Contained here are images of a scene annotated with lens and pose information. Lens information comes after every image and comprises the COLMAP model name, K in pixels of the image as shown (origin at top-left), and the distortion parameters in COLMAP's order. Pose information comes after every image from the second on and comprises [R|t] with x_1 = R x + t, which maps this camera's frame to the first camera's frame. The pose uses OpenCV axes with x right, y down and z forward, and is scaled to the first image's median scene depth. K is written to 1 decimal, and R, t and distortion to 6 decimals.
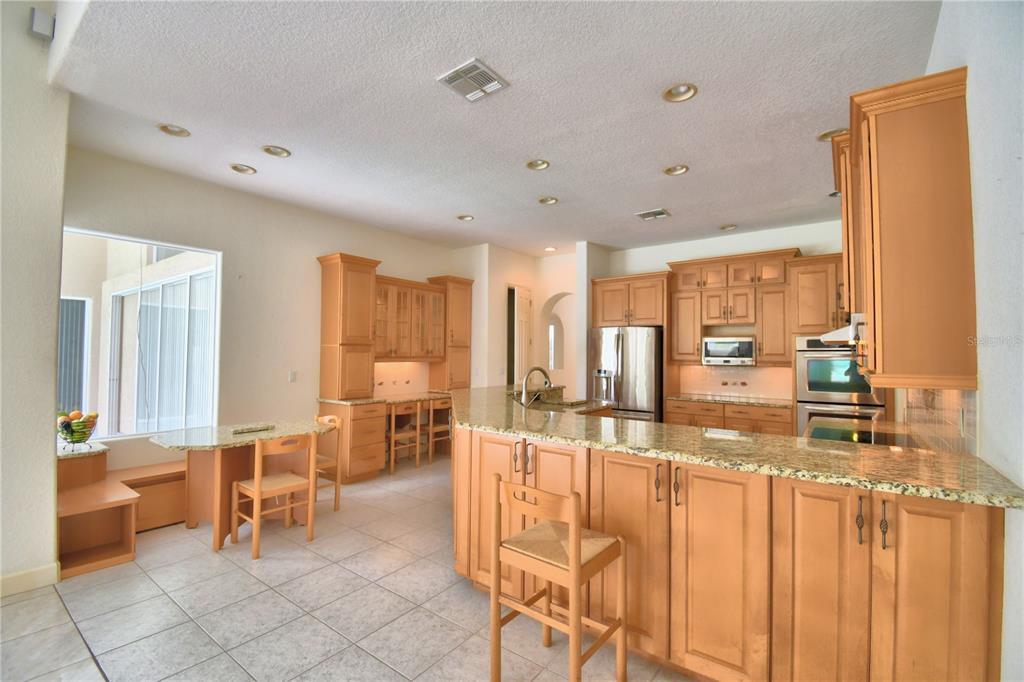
lens RADIAL K [[455.5, 0, 509.4], [0, 455.5, 341.6], [0, 0, 1]] dist [0.003466, -0.013063]
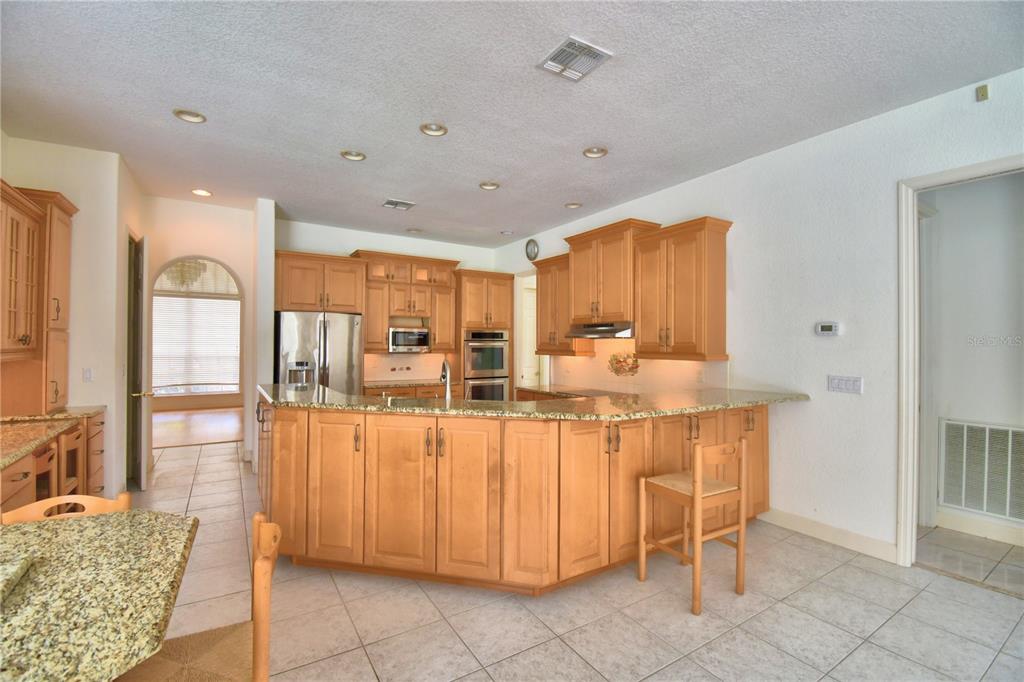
lens RADIAL K [[455.5, 0, 512.7], [0, 455.5, 338.6], [0, 0, 1]] dist [0.003466, -0.013063]
pose [[0.344825, 0.006647, 0.938643, -0.503813], [-0.028682, 0.999583, 0.003458, 0.005639], [-0.938229, -0.028114, 0.344872, 0.383714]]
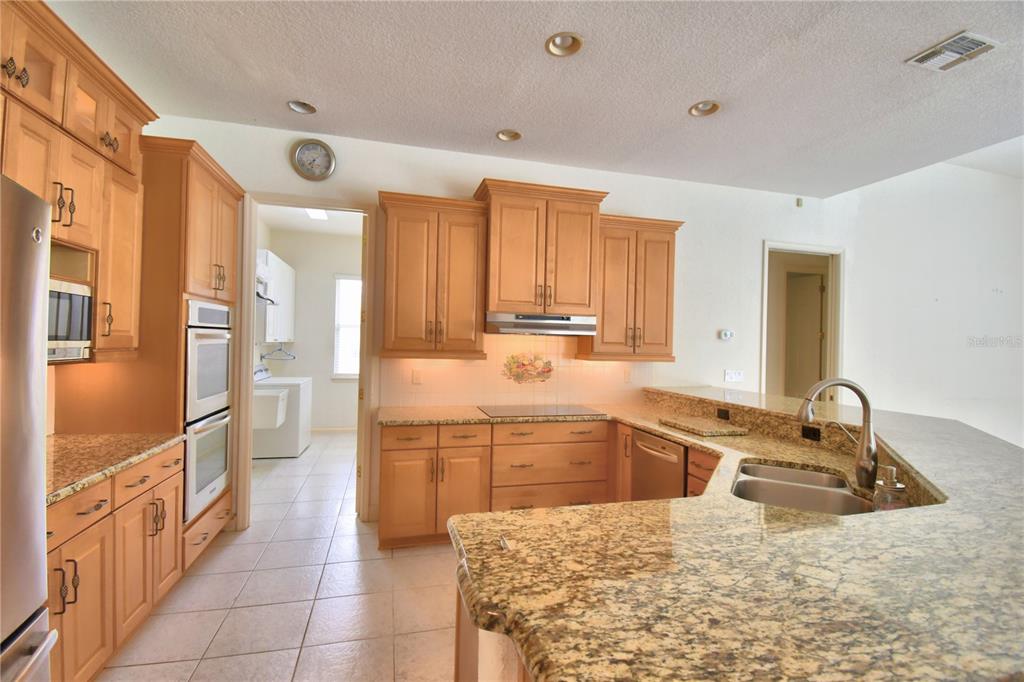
lens RADIAL K [[455.5, 0, 505.2], [0, 455.5, 336.5], [0, 0, 1]] dist [0.003466, -0.013063]
pose [[-0.783582, -0.017477, 0.621043, 0.024801], [-0.046300, 0.998467, -0.030319, 0.028068], [-0.619561, -0.052512, -0.783190, 1.076849]]
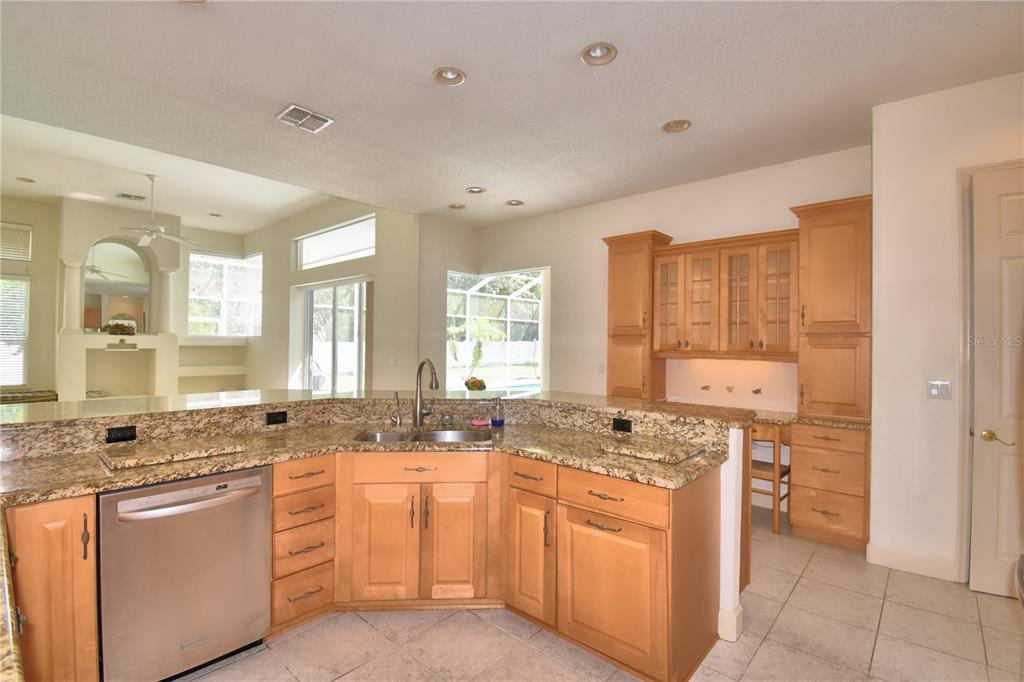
lens RADIAL K [[455.5, 0, 508.9], [0, 455.5, 341.6], [0, 0, 1]] dist [0.003466, -0.013063]
pose [[-0.080871, -0.017819, -0.996565, 0.521777], [0.012928, 0.999737, -0.018925, 0.029621], [0.996641, -0.014415, -0.080619, 0.803361]]
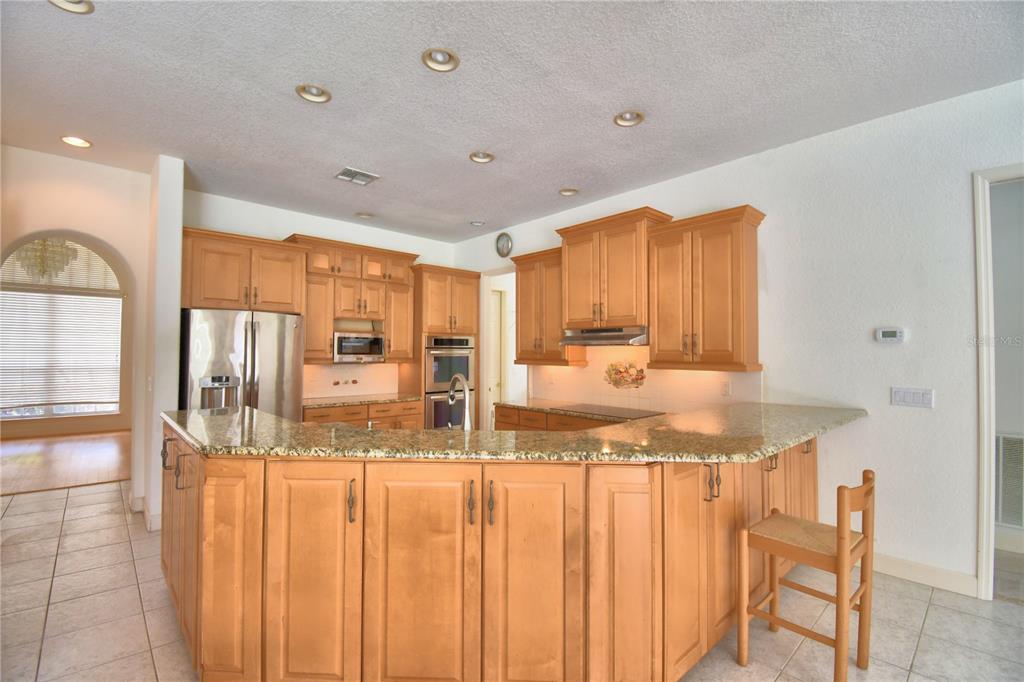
lens RADIAL K [[455.5, 0, 516.0], [0, 455.5, 340.1], [0, 0, 1]] dist [0.003466, -0.013063]
pose [[0.167843, 0.019571, 0.985619, -0.391827], [-0.029922, 0.999443, -0.014750, 0.010026], [-0.985359, -0.027016, 0.168335, 0.545620]]
